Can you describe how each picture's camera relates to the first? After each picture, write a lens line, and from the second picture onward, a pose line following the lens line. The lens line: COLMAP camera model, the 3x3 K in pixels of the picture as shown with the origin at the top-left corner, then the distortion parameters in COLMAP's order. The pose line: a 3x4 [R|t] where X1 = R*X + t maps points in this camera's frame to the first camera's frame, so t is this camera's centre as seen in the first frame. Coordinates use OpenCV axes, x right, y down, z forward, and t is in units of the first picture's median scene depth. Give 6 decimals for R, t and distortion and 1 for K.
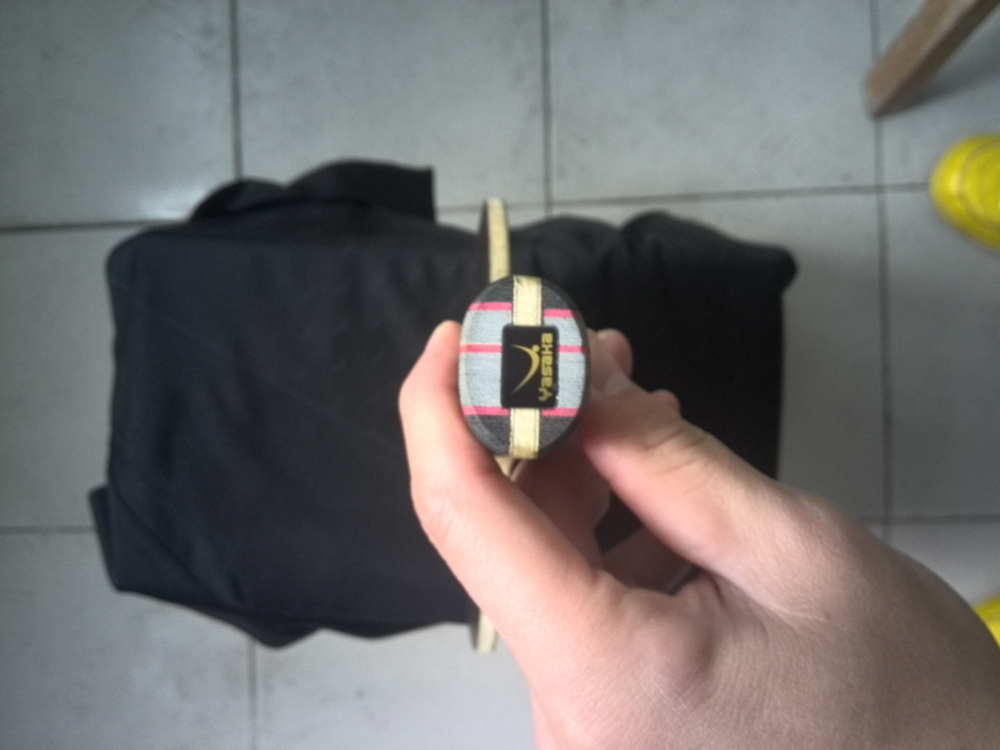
lens RADIAL K [[815.1, 0, 500.0], [0, 815.1, 375.0], [0, 0, 1]] dist [0.060494, -0.108398]
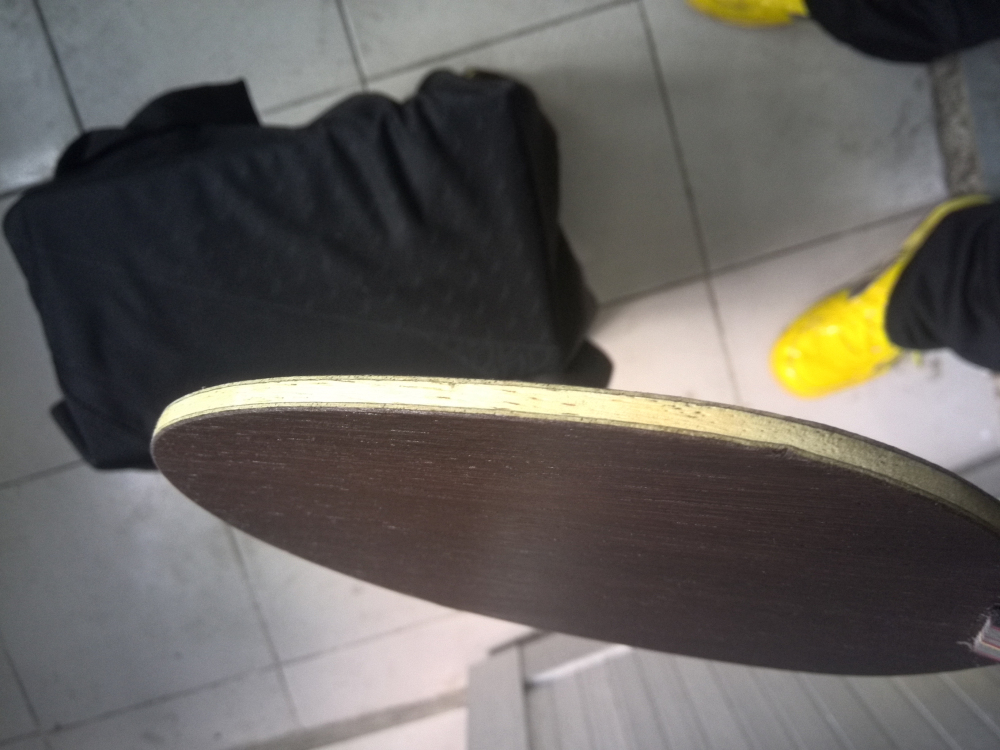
lens RADIAL K [[820.8, 0, 491.5], [0, 820.8, 368.8], [0, 0, 1]] dist [0.045131, -0.091378]
pose [[0.960190, -0.272575, 0.061140, 0.054712], [0.260675, 0.952960, 0.154648, 0.037992], [-0.100417, -0.132554, 0.986076, -0.186365]]
